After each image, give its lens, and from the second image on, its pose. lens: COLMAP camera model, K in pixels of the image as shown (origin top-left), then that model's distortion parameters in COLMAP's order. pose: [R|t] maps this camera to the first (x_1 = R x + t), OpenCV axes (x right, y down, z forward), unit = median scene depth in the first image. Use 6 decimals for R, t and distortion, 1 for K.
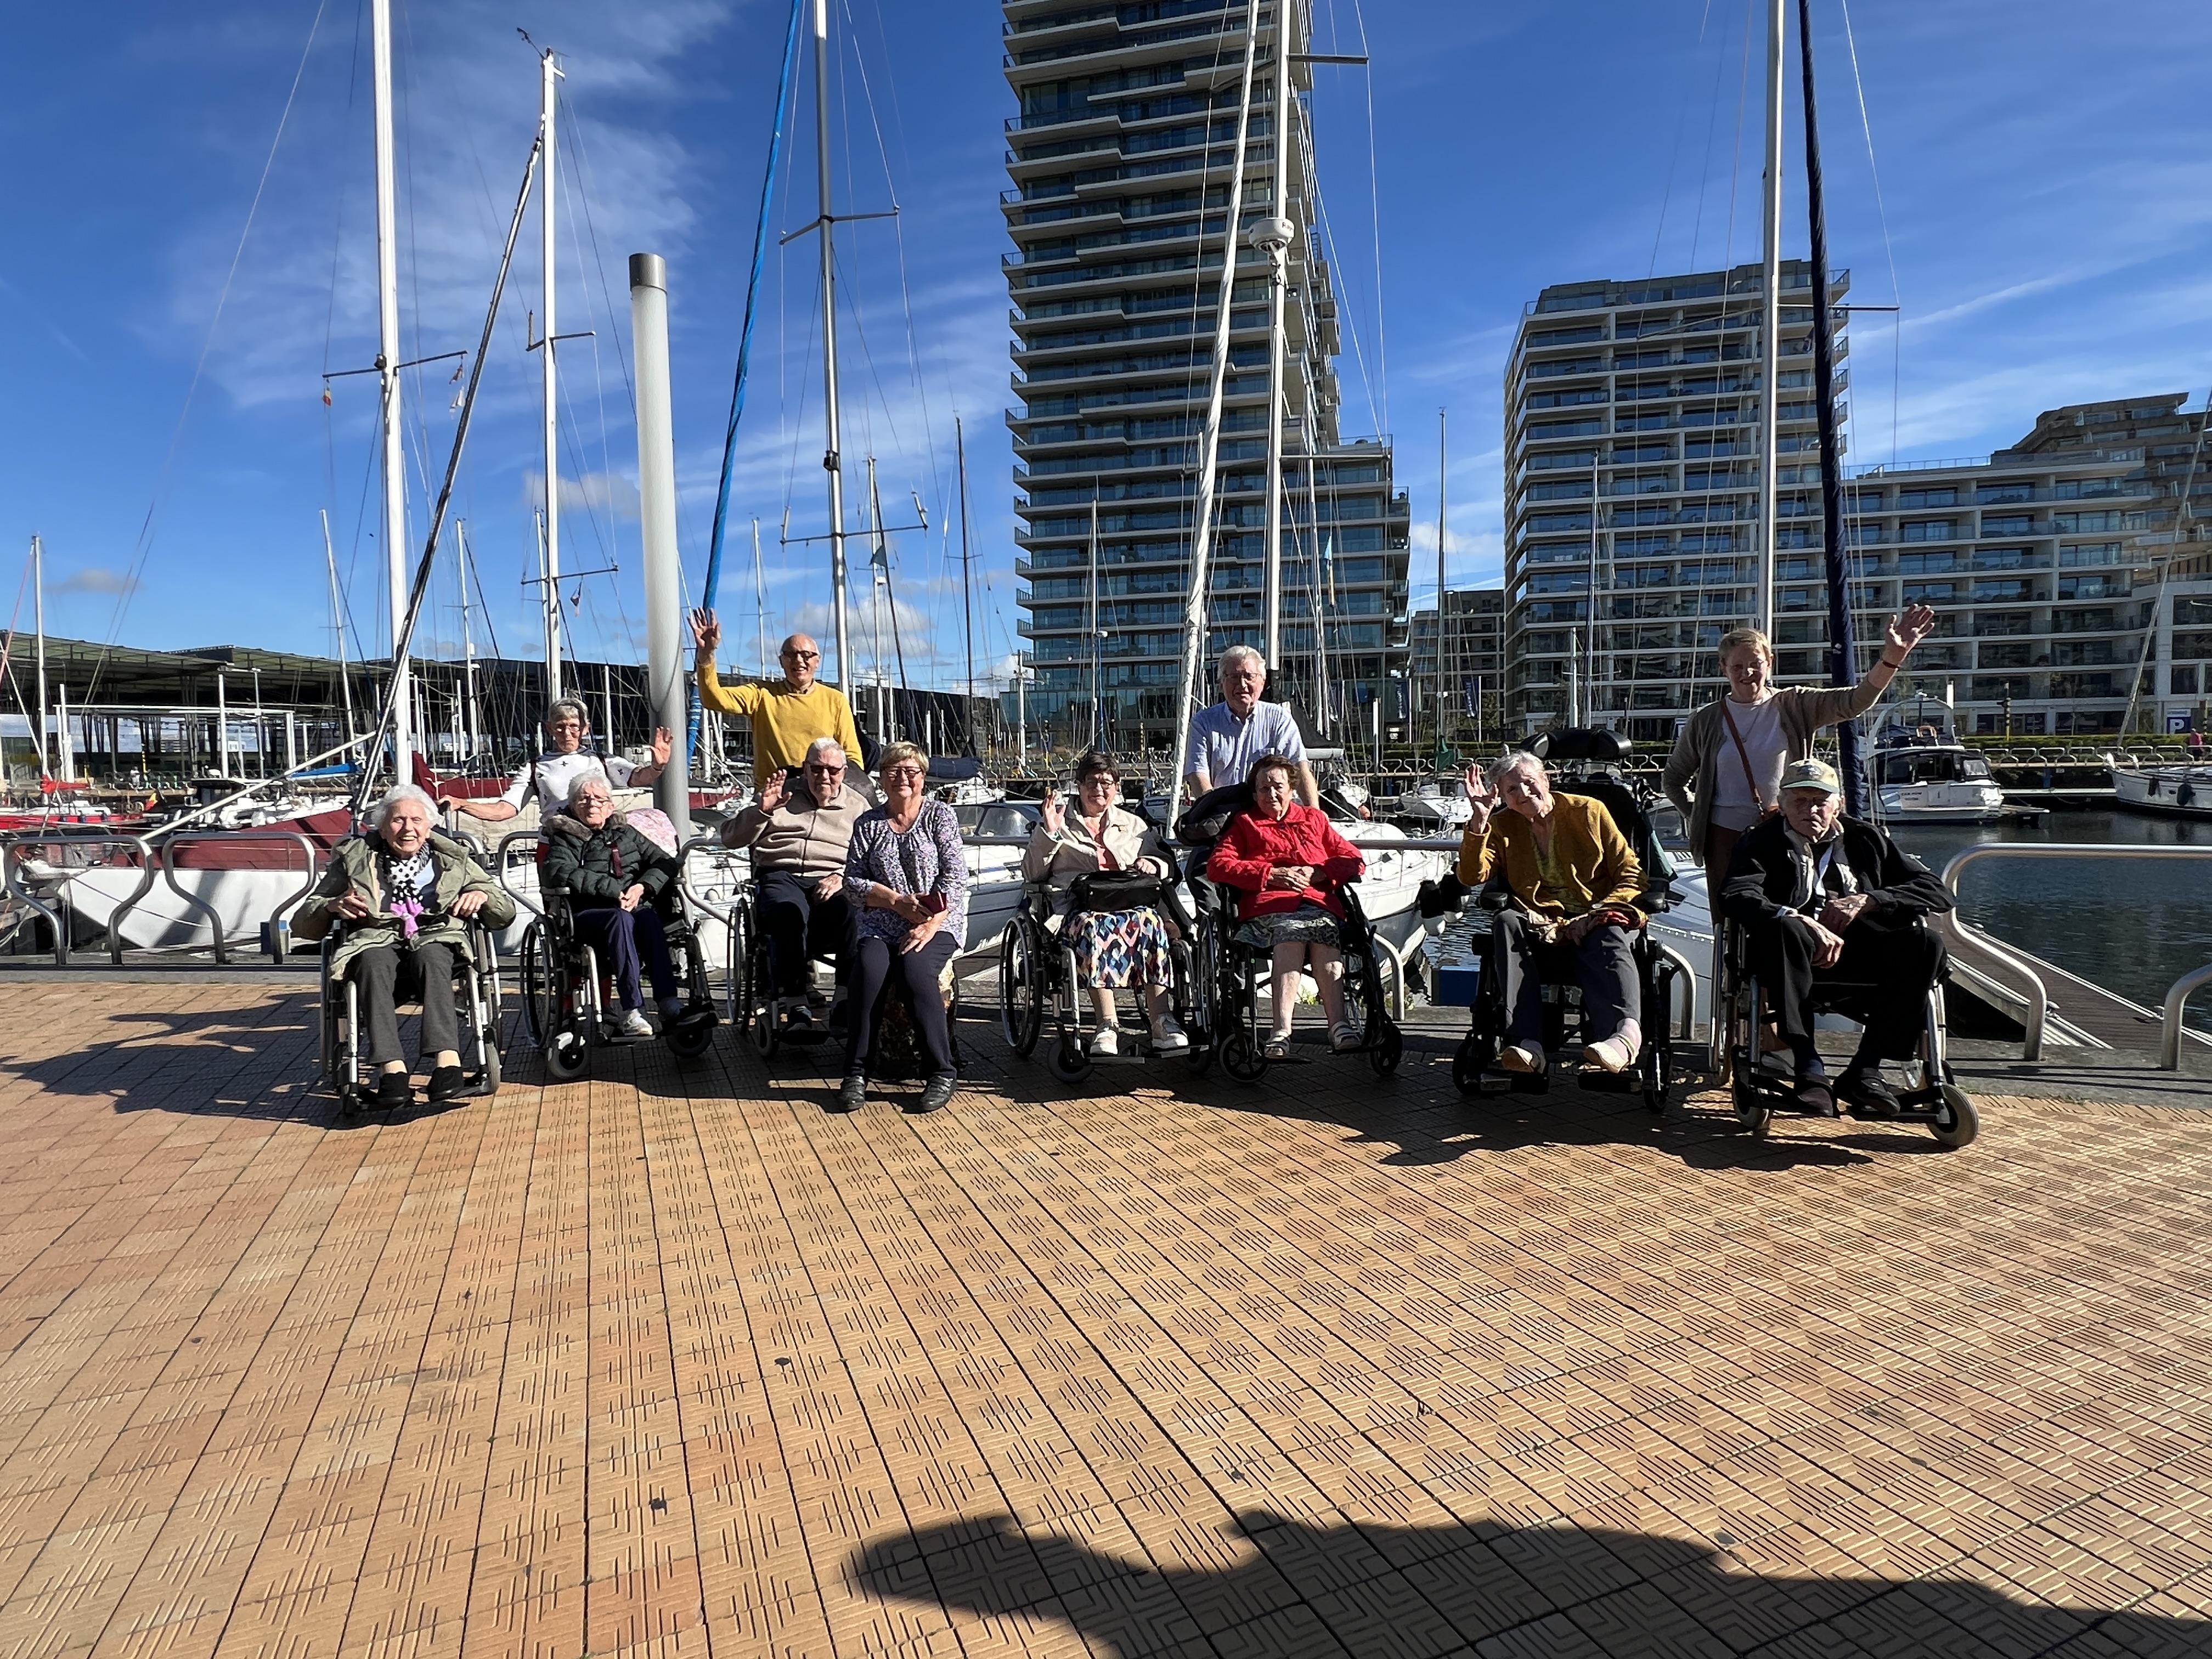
lens RADIAL K [[1175.7, 0, 1097.8], [0, 1175.7, 823.1], [0, 0, 1]] dist [-0.003316, 0.001643]
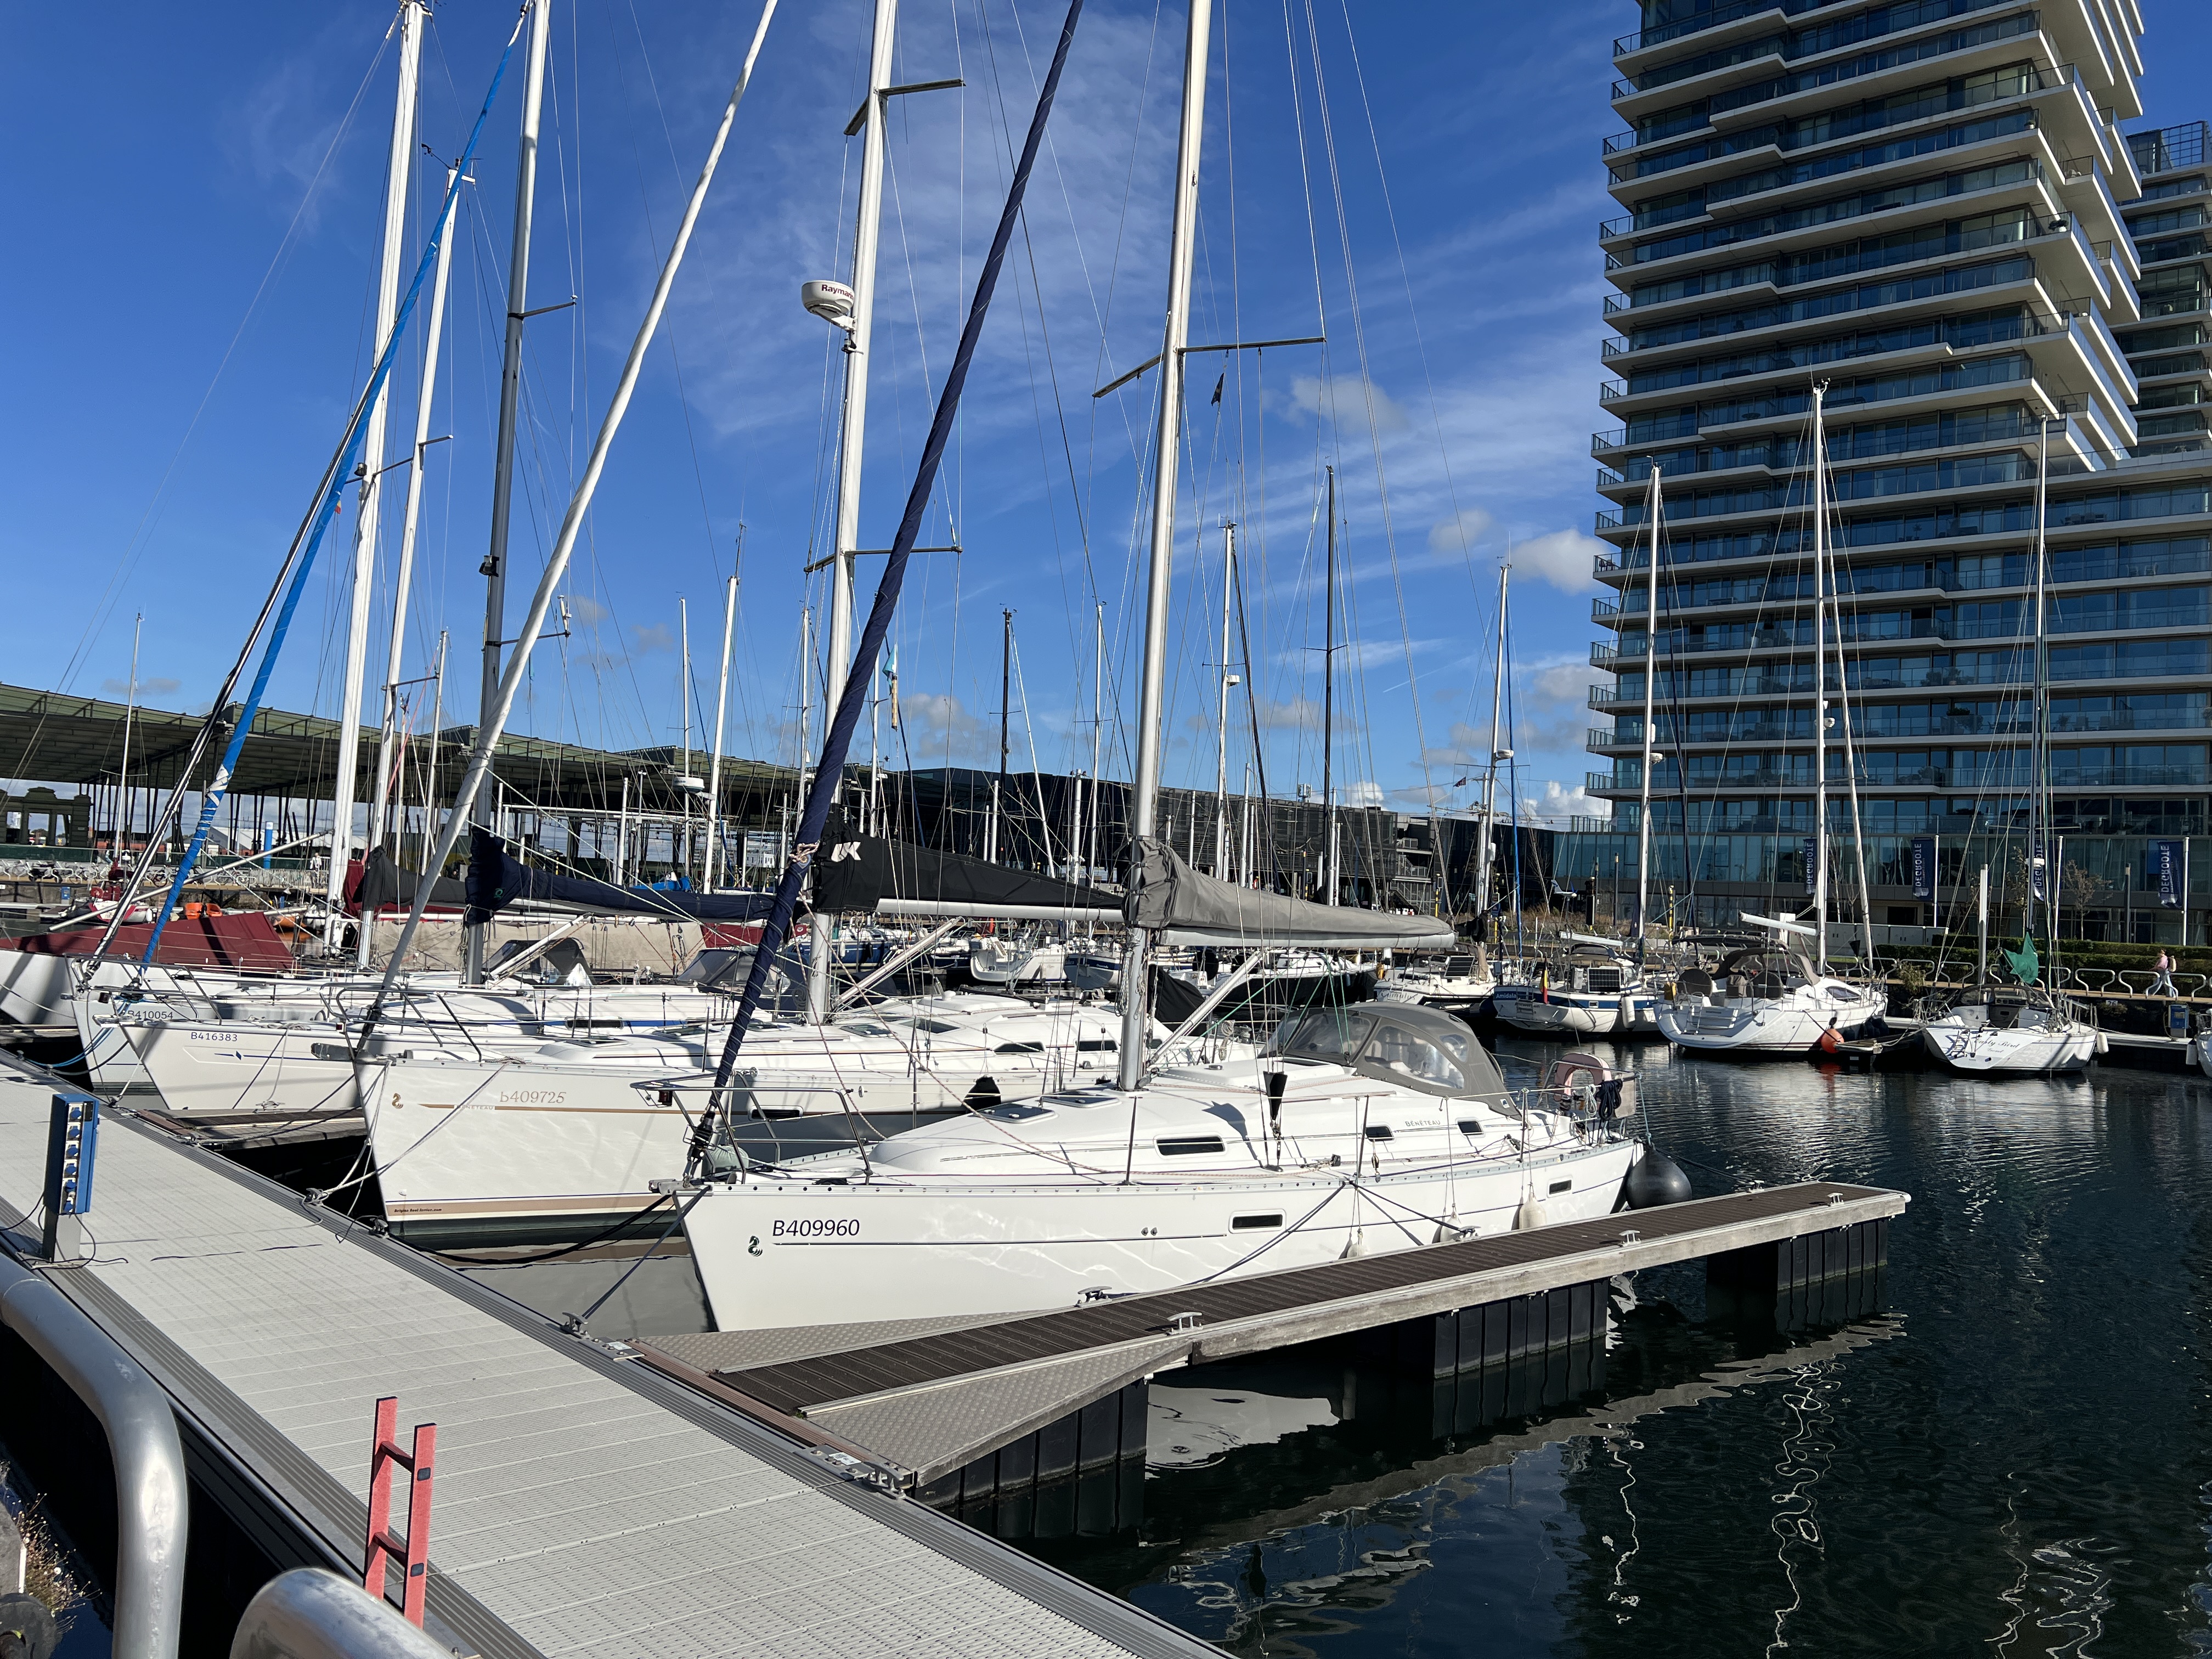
lens RADIAL K [[1665.4, 0, 1101.9], [0, 1665.4, 846.8], [0, 0, 1]] dist [0.007692, 0.006420]
pose [[0.903453, 0.043757, -0.426448, 1.737242], [-0.085550, 0.993170, -0.079335, -0.046434], [0.420064, 0.108158, 0.901026, 0.060258]]
